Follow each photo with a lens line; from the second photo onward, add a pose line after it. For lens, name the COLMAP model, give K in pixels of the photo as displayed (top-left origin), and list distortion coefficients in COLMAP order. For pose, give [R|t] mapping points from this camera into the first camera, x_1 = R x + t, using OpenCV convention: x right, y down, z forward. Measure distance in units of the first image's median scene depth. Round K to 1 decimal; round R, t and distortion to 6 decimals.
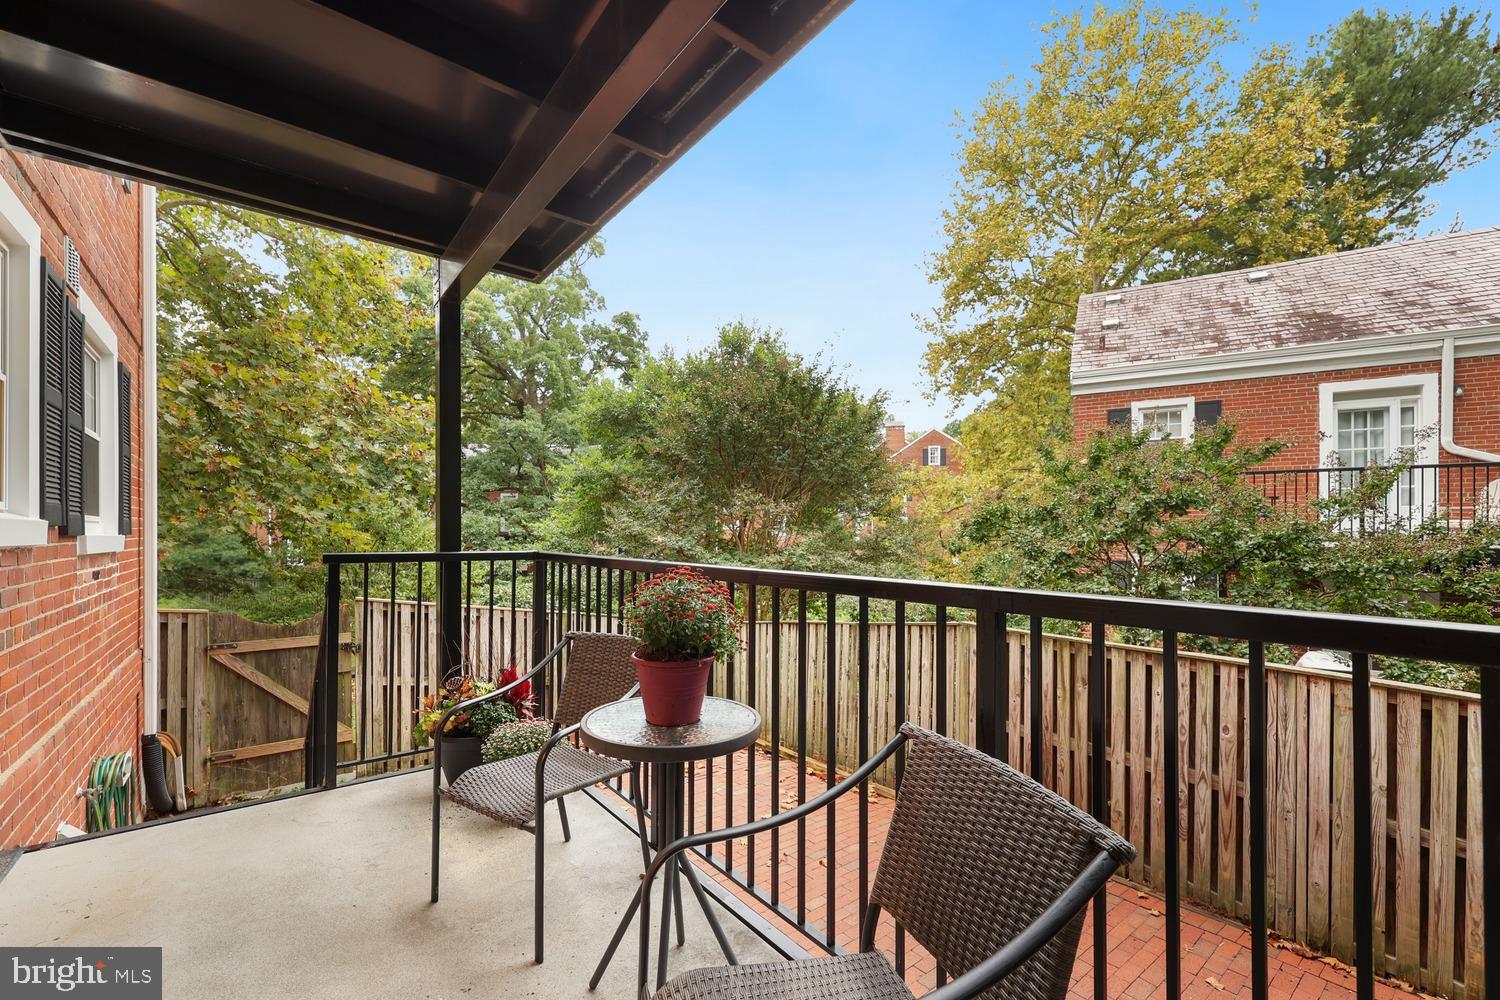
lens RADIAL K [[613.2, 0, 752.7], [0, 613.2, 536.1], [0, 0, 1]] dist [-0.000208, -0.000011]
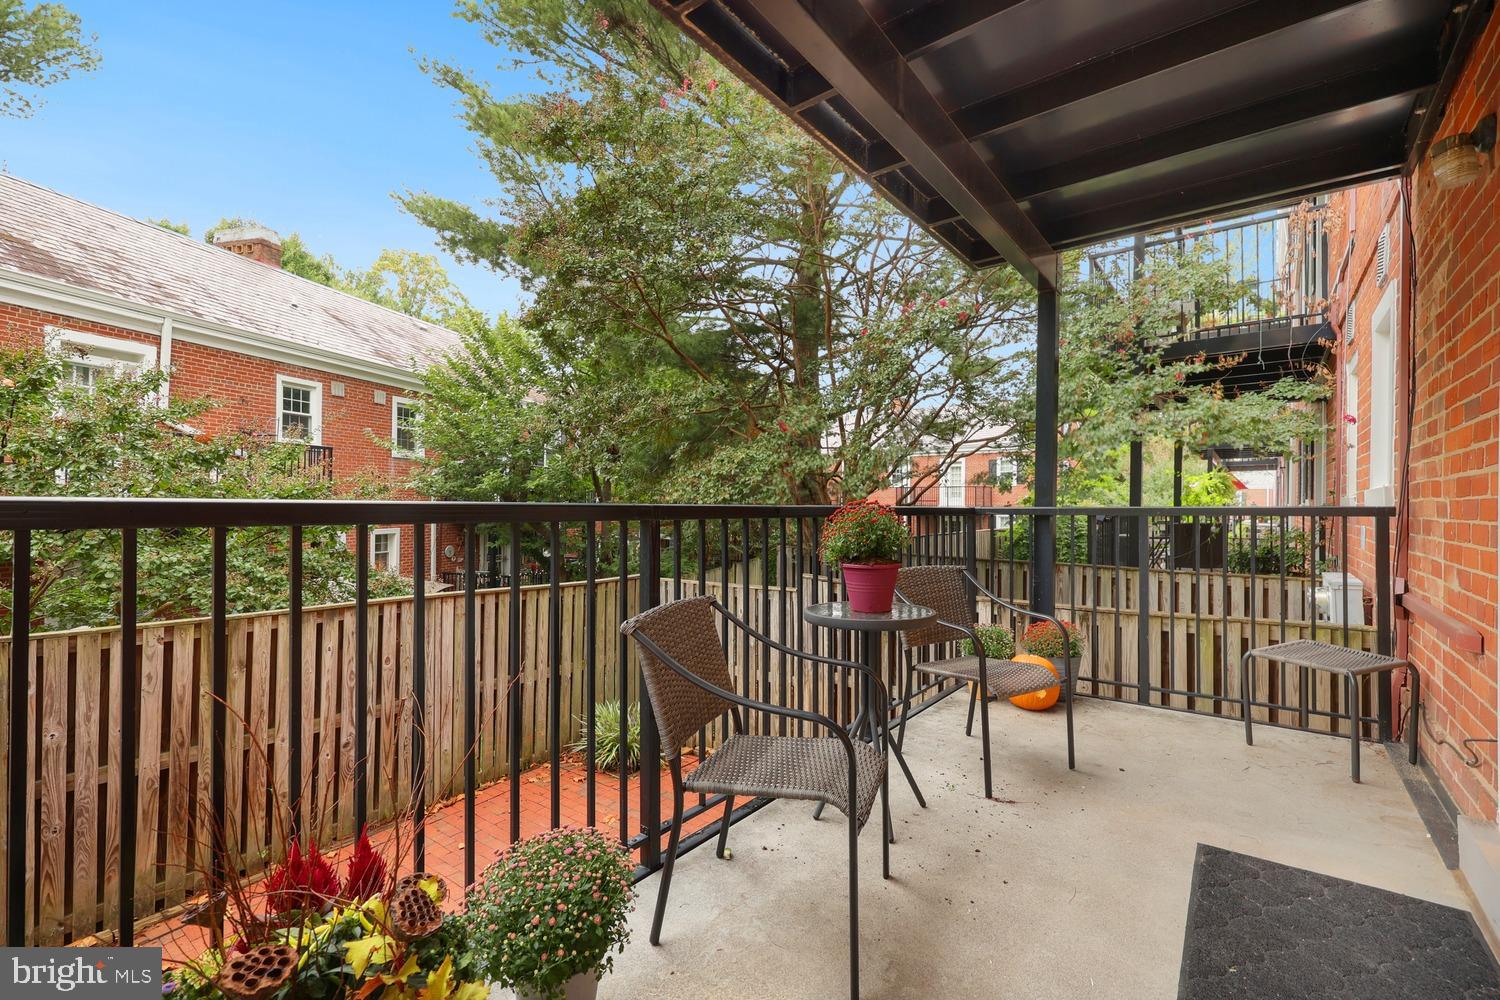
lens RADIAL K [[633.6, 0, 754.2], [0, 633.6, 503.3], [0, 0, 1]] dist [0.013002, -0.000026]
pose [[-0.222417, -0.001305, 0.974951, -0.552976], [0.000216, 0.999999, 0.001388, 0.017132], [-0.974951, 0.000520, -0.222417, 0.592775]]
